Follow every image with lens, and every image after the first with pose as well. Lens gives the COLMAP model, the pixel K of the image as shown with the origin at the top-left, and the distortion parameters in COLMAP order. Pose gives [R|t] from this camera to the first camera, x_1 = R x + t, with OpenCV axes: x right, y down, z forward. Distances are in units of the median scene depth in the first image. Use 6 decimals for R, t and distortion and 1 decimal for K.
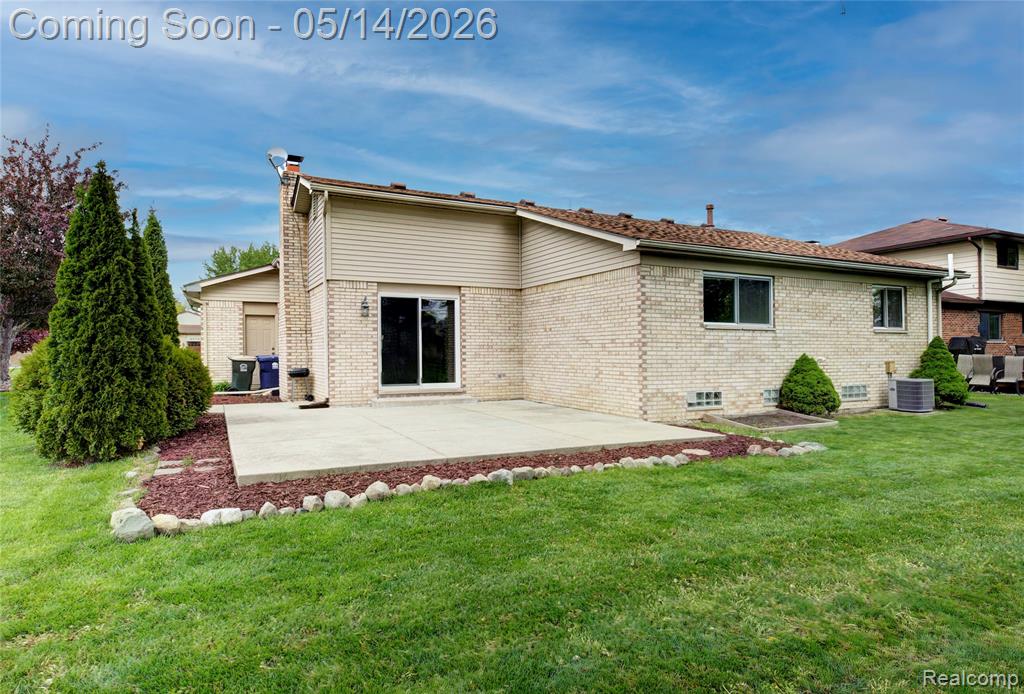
lens RADIAL K [[606.6, 0, 509.1], [0, 606.6, 345.2], [0, 0, 1]] dist [-0.009107, 0.001905]
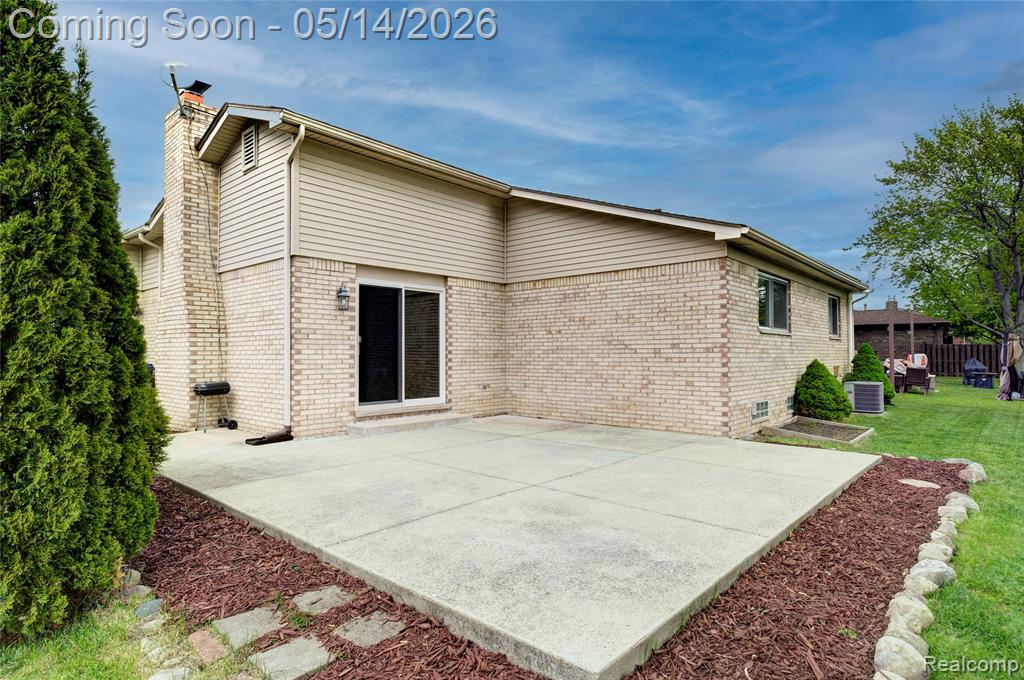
lens RADIAL K [[560.5, 0, 512.3], [0, 560.5, 340.2], [0, 0, 1]] dist [-0.001817, -0.000959]
pose [[0.928359, 0.008572, 0.371587, -0.298270], [-0.002961, 0.999873, -0.015666, -0.001526], [-0.371674, 0.013444, 0.928266, 0.307701]]
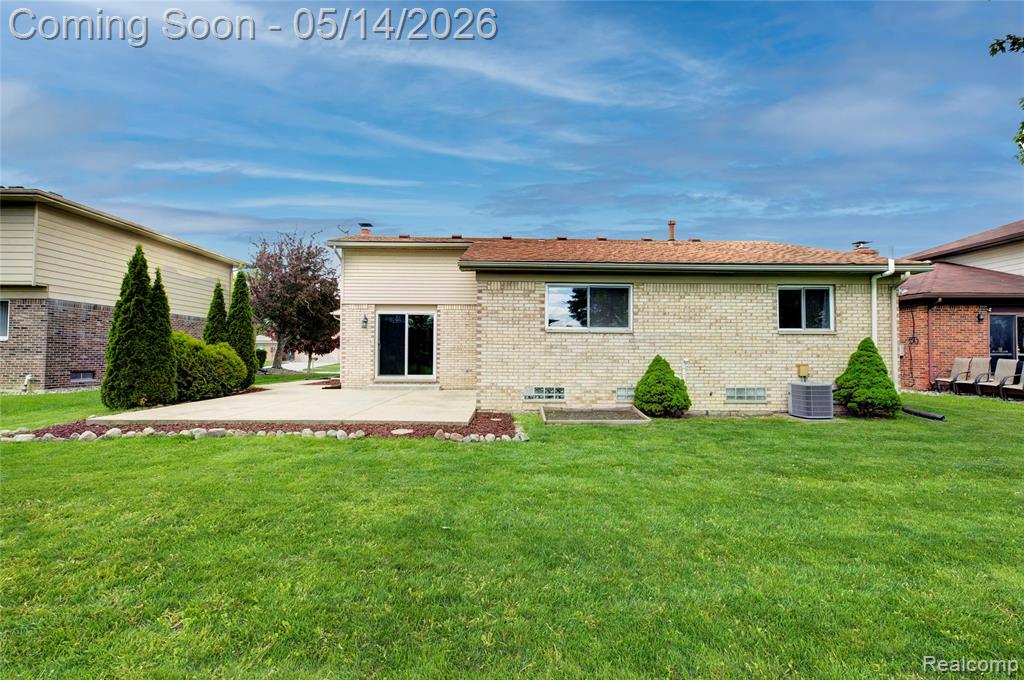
lens RADIAL K [[452.4, 0, 508.3], [0, 452.4, 341.7], [0, 0, 1]] dist [-0.003631, 0.000323]
pose [[0.900170, -0.006565, -0.435489, 0.556039], [-0.002978, 0.999770, -0.021225, 0.008117], [0.435528, 0.020403, 0.899944, 0.166146]]
